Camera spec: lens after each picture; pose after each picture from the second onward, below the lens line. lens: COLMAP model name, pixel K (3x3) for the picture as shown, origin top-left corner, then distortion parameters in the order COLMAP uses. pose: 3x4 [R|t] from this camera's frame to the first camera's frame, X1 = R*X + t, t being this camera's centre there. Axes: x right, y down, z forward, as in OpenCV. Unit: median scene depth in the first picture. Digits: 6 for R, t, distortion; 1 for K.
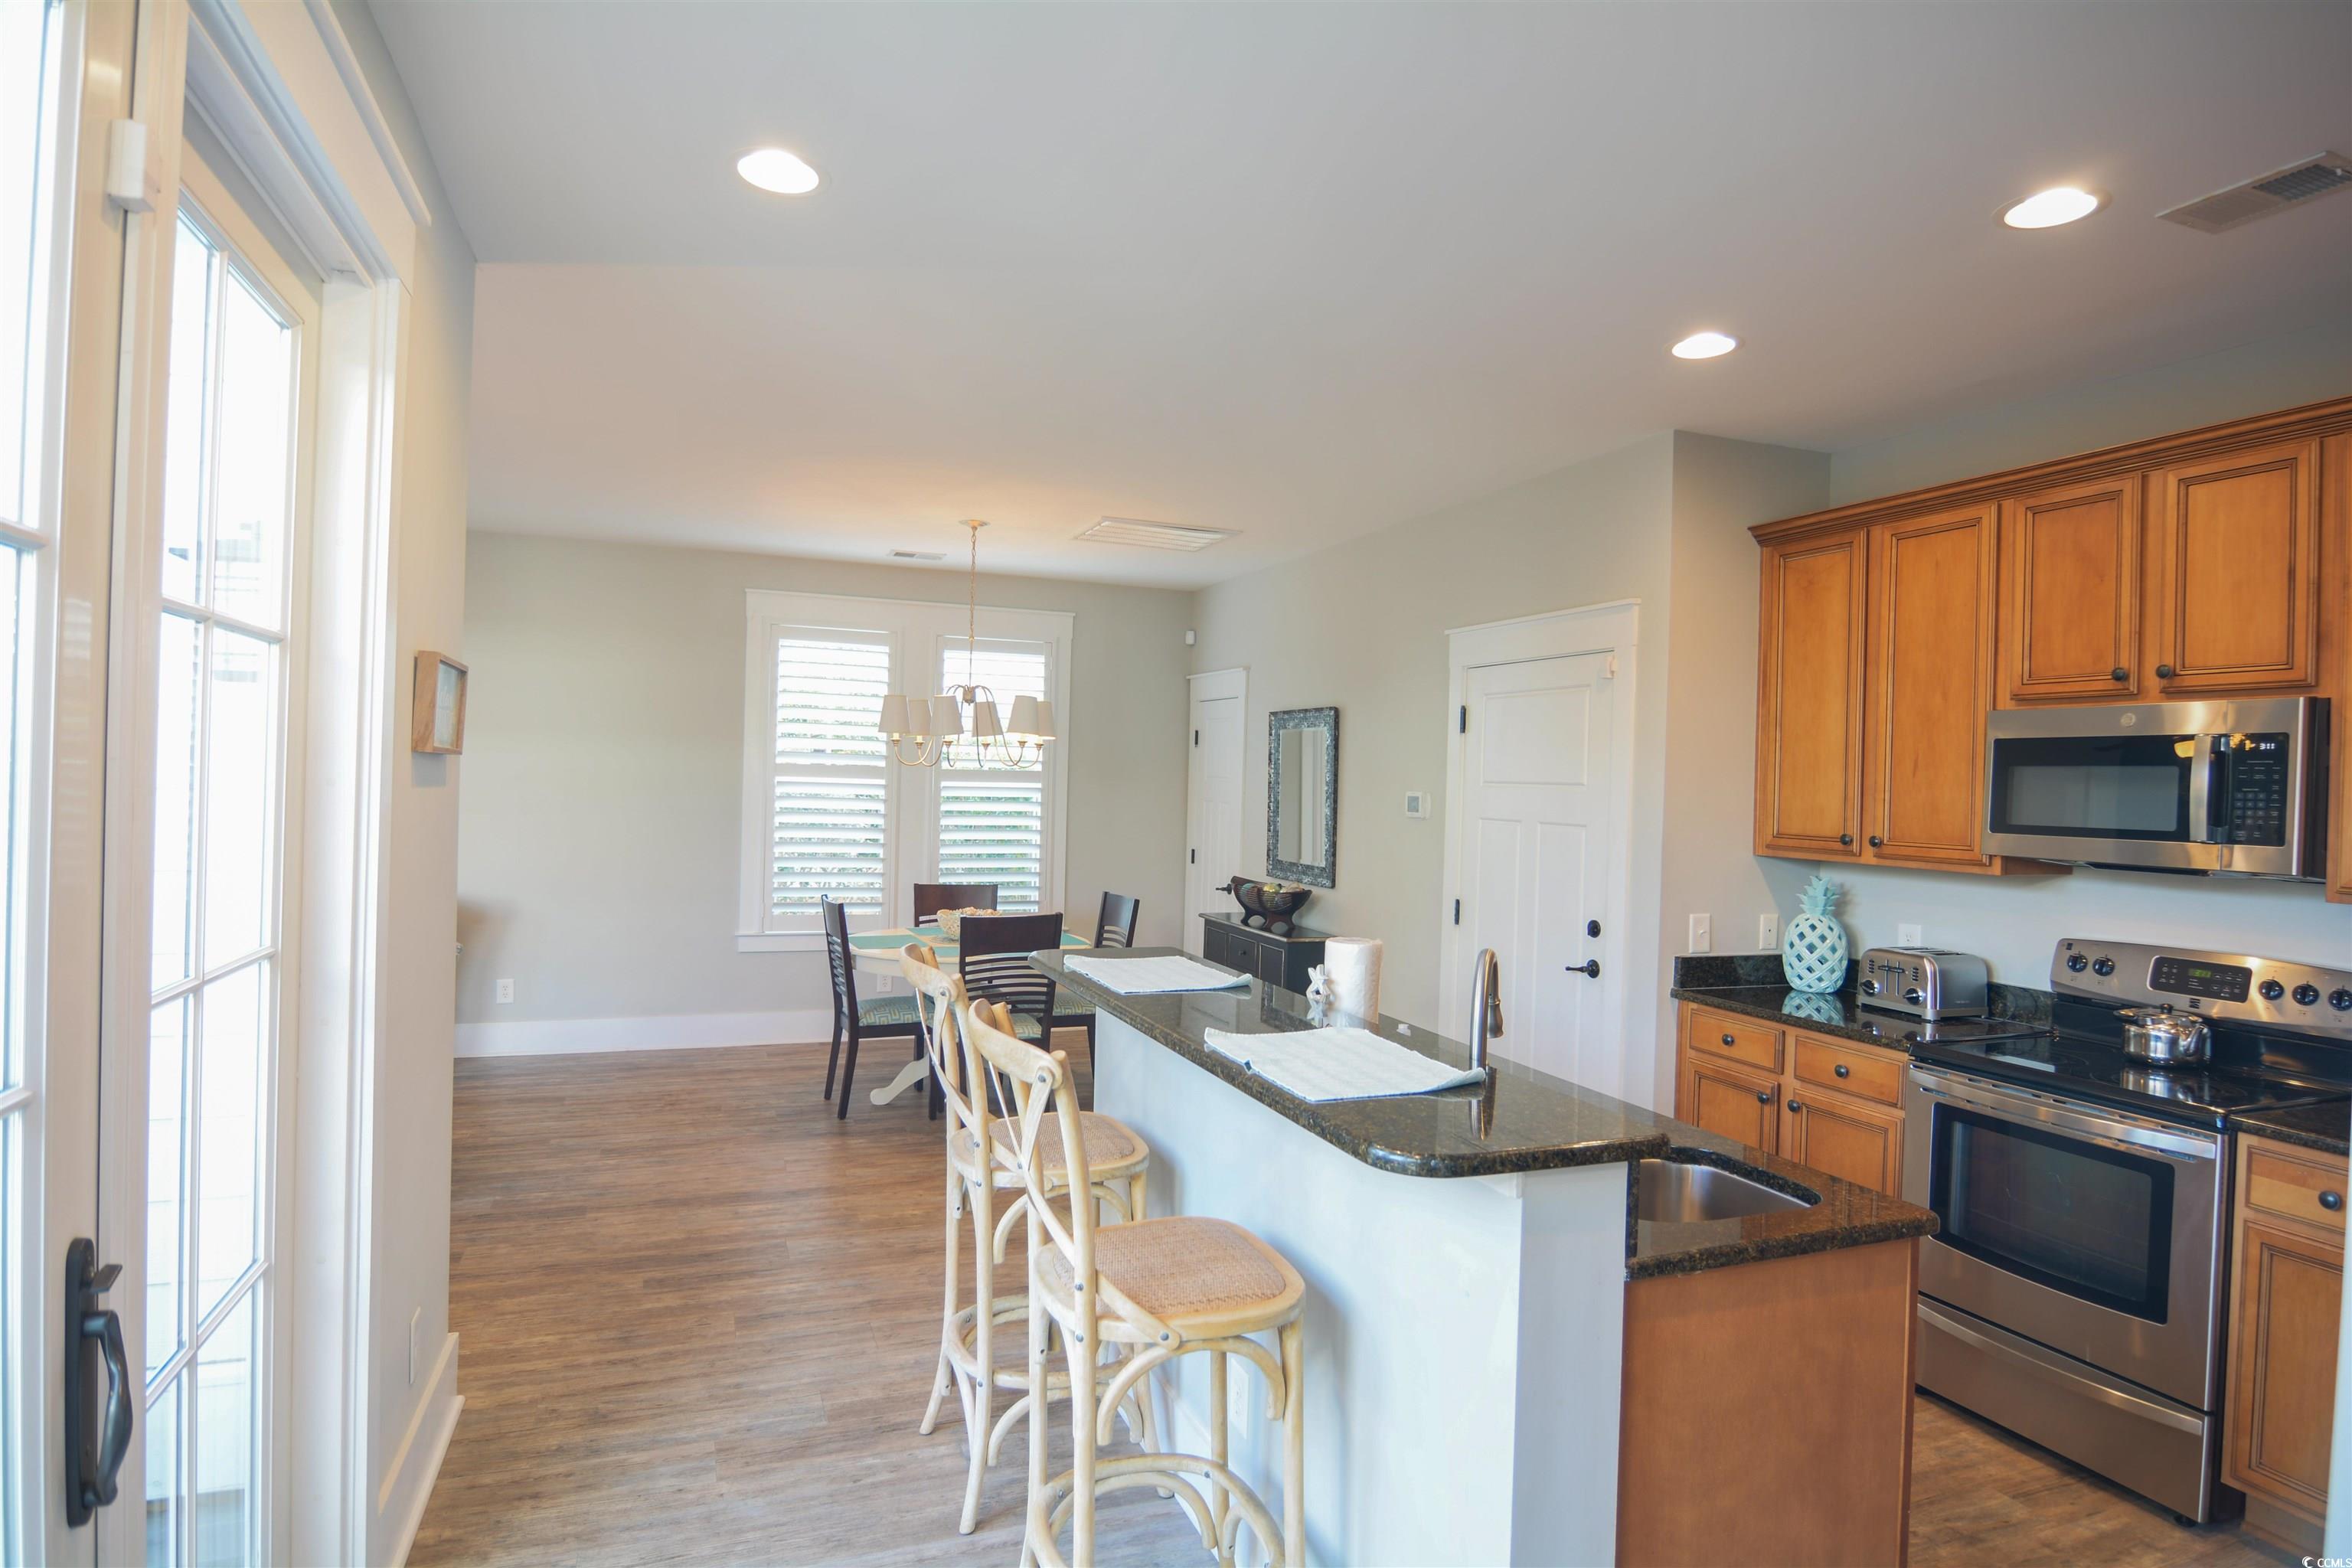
lens RADIAL K [[1257.6, 0, 1193.6], [0, 1257.6, 780.0], [0, 0, 1]] dist [-0.012965, -0.005032]
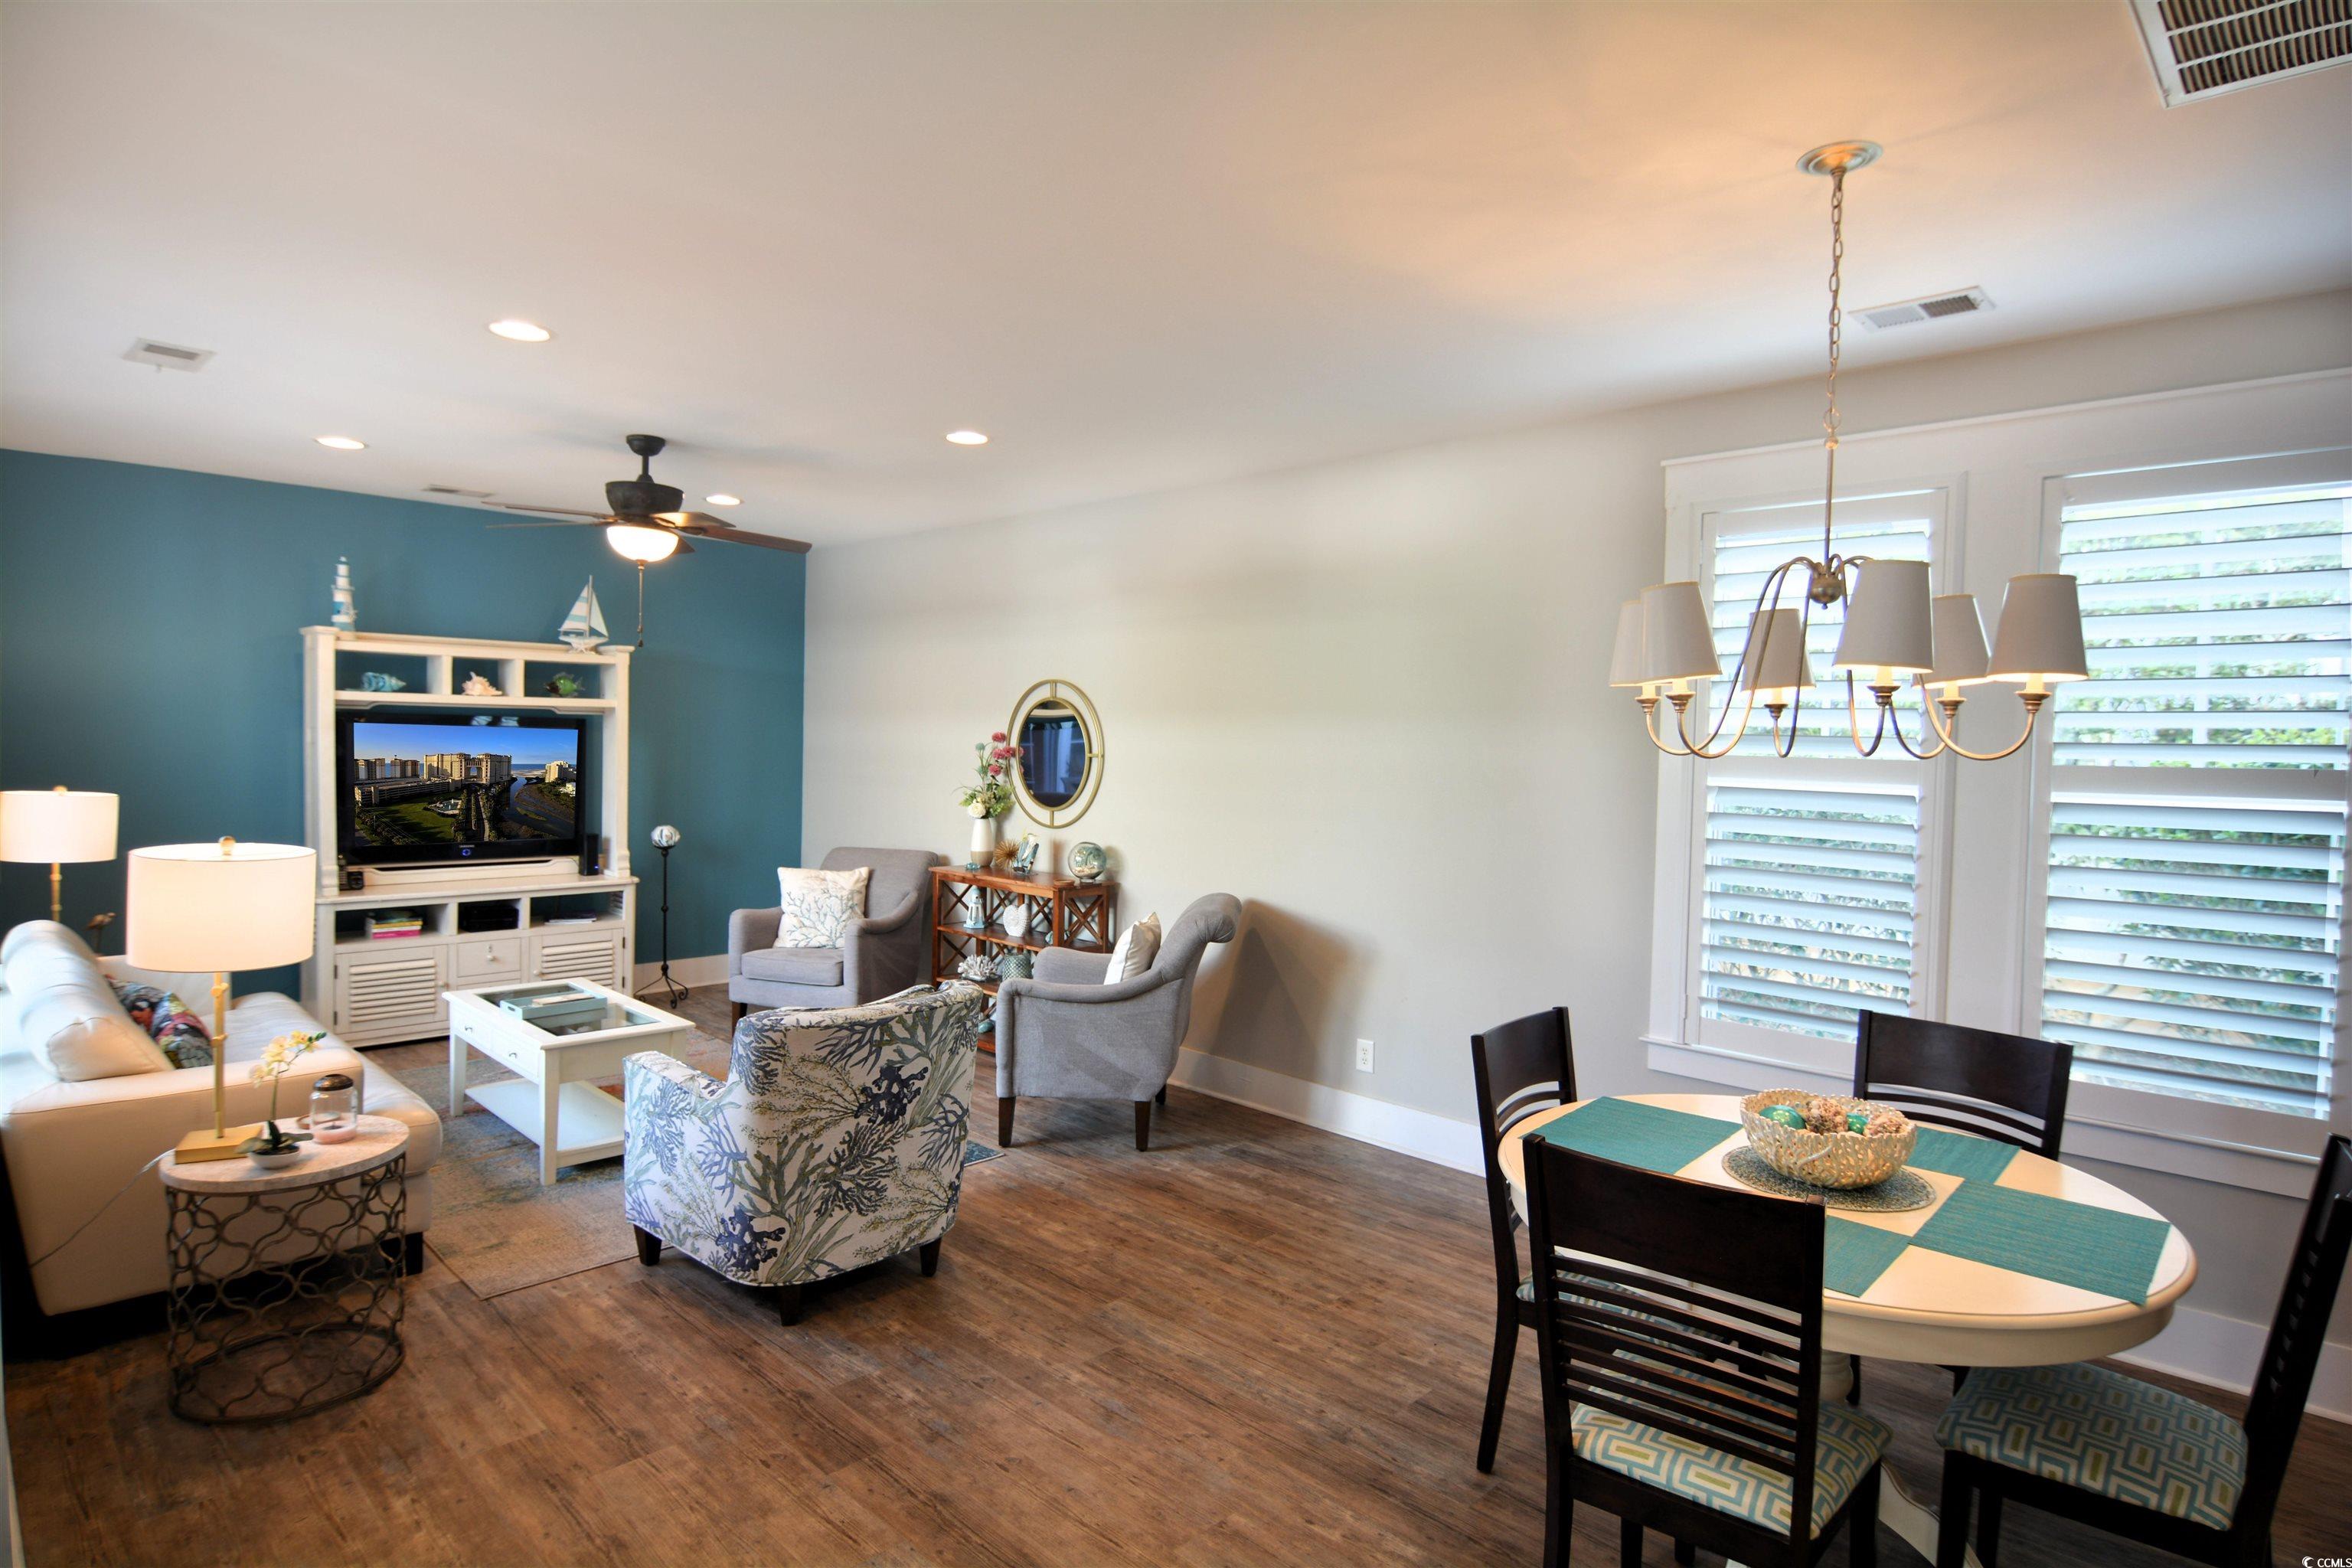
lens RADIAL K [[1257.6, 0, 1174.4], [0, 1257.6, 778.4], [0, 0, 1]] dist [-0.012965, -0.005032]
pose [[0.385492, 0.012139, -0.922631, 0.108109], [-0.010565, 0.999906, 0.008741, -0.005172], [0.922651, 0.006378, 0.385584, 0.598620]]
